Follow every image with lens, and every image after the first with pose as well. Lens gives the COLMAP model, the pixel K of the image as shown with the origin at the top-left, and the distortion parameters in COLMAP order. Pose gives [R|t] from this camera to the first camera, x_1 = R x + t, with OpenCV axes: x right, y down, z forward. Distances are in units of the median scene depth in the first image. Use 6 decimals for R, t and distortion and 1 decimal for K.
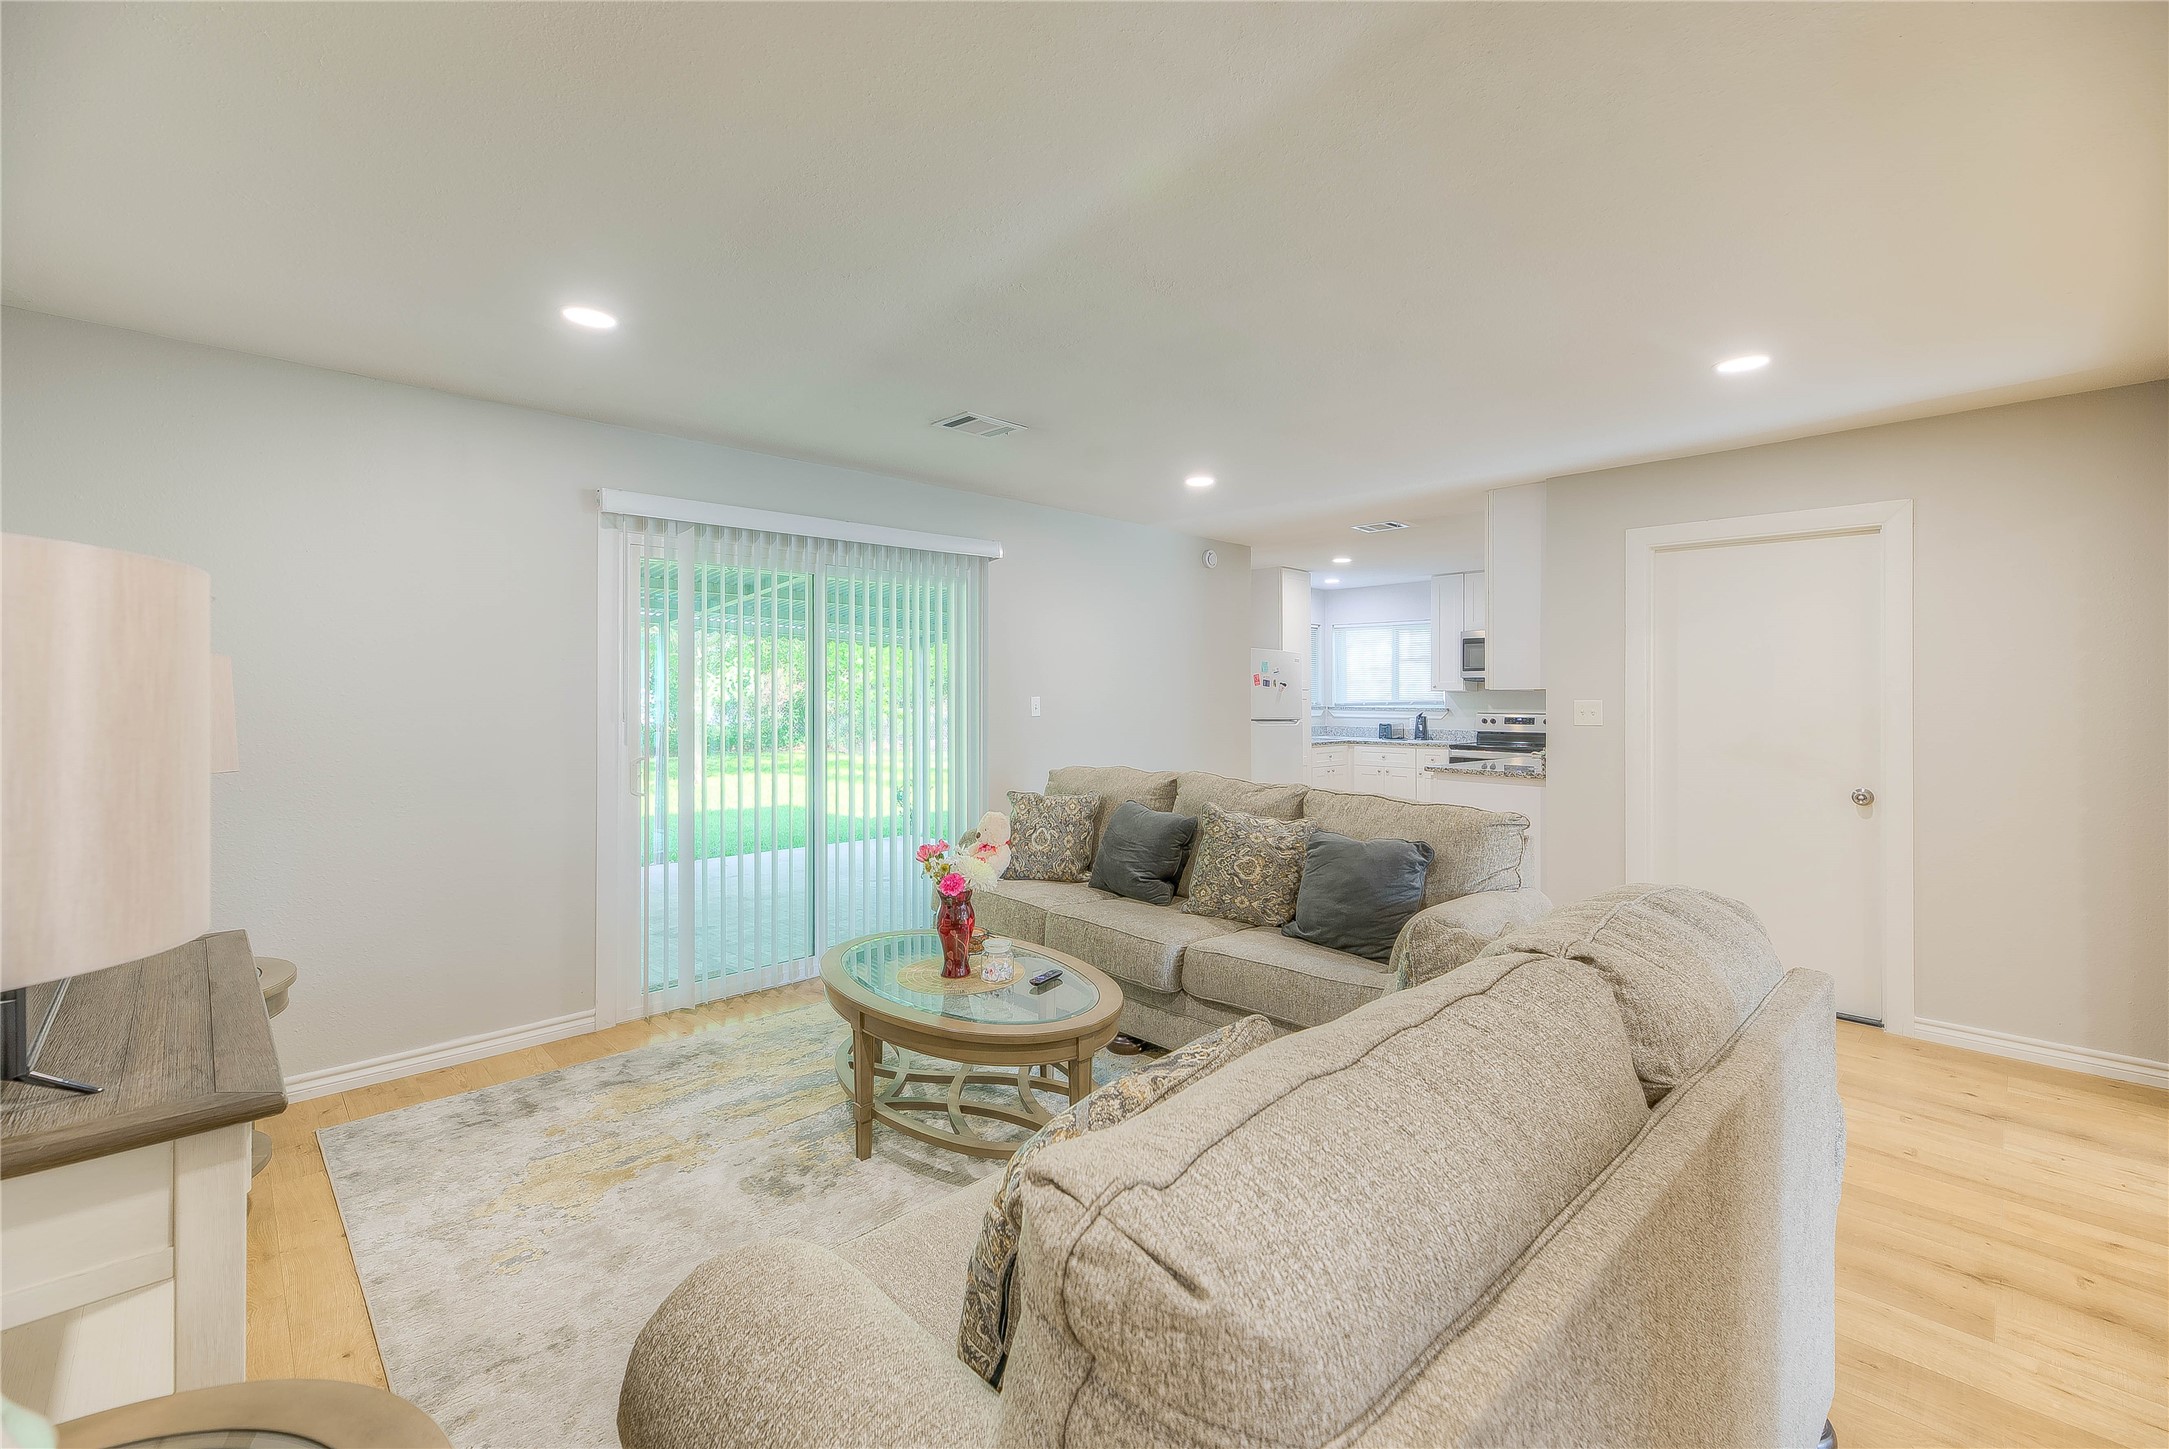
lens RADIAL K [[902.5, 0, 1084.5], [0, 902.5, 724.5], [0, 0, 1]] dist [0.001509, 0.000094]
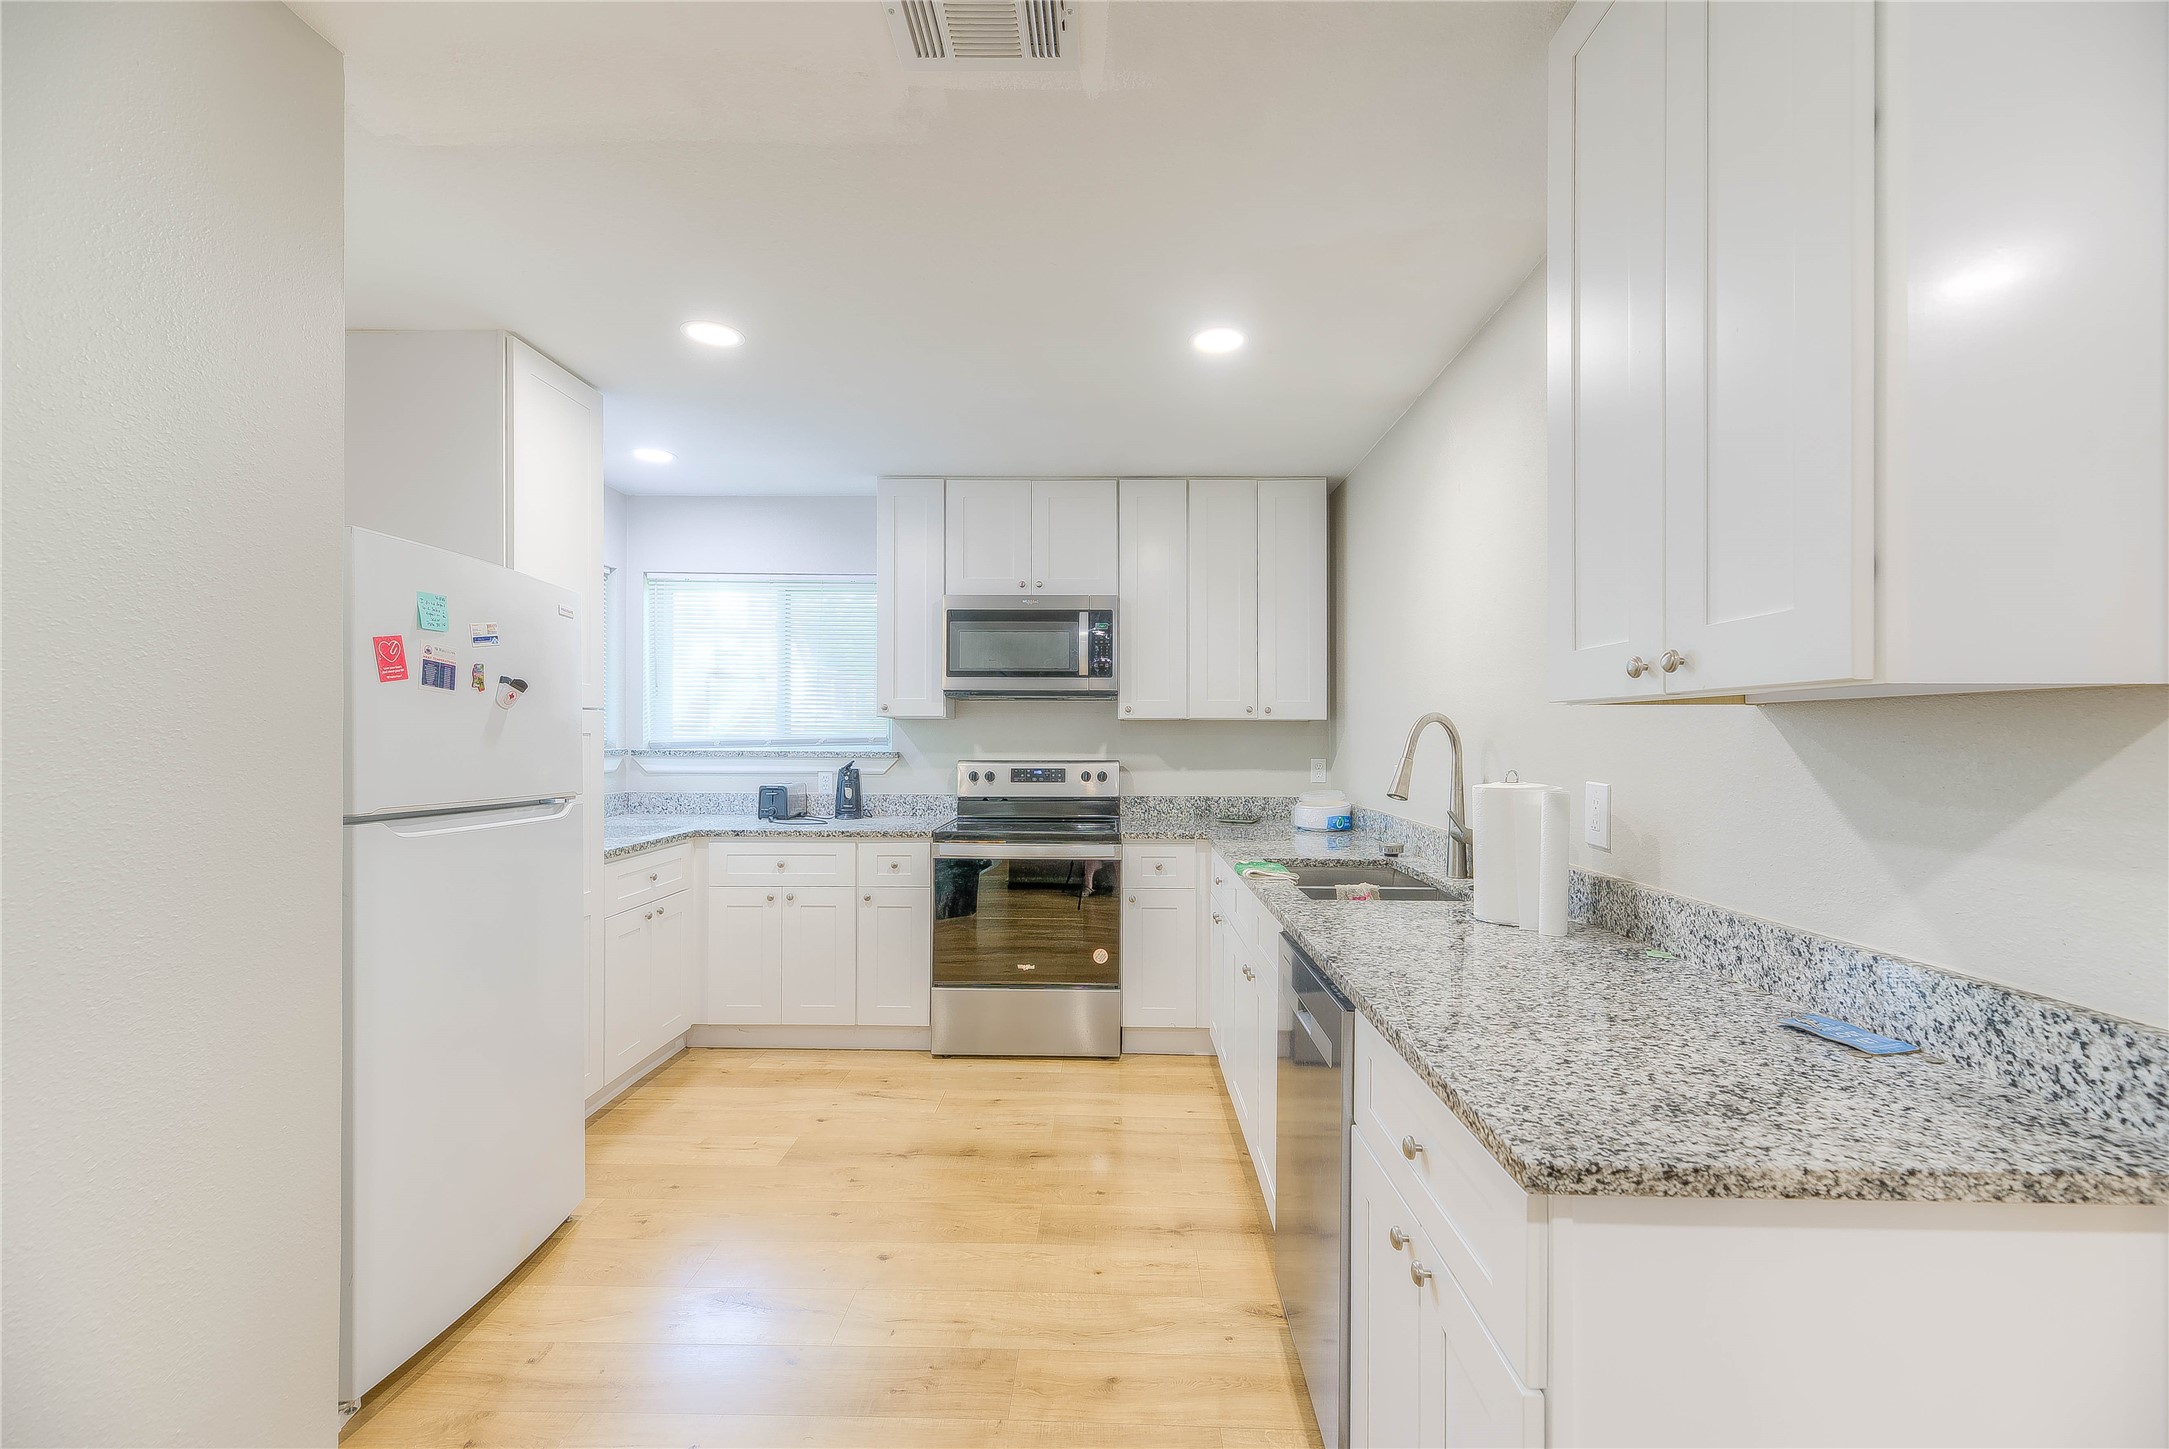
lens RADIAL K [[902.5, 0, 1084.5], [0, 902.5, 724.5], [0, 0, 1]] dist [0.001509, 0.000094]
pose [[0.719084, 0.005903, 0.694898, 0.128158], [0.020049, 0.999371, -0.029236, -0.016488], [-0.694634, 0.034955, 0.718514, 0.566348]]
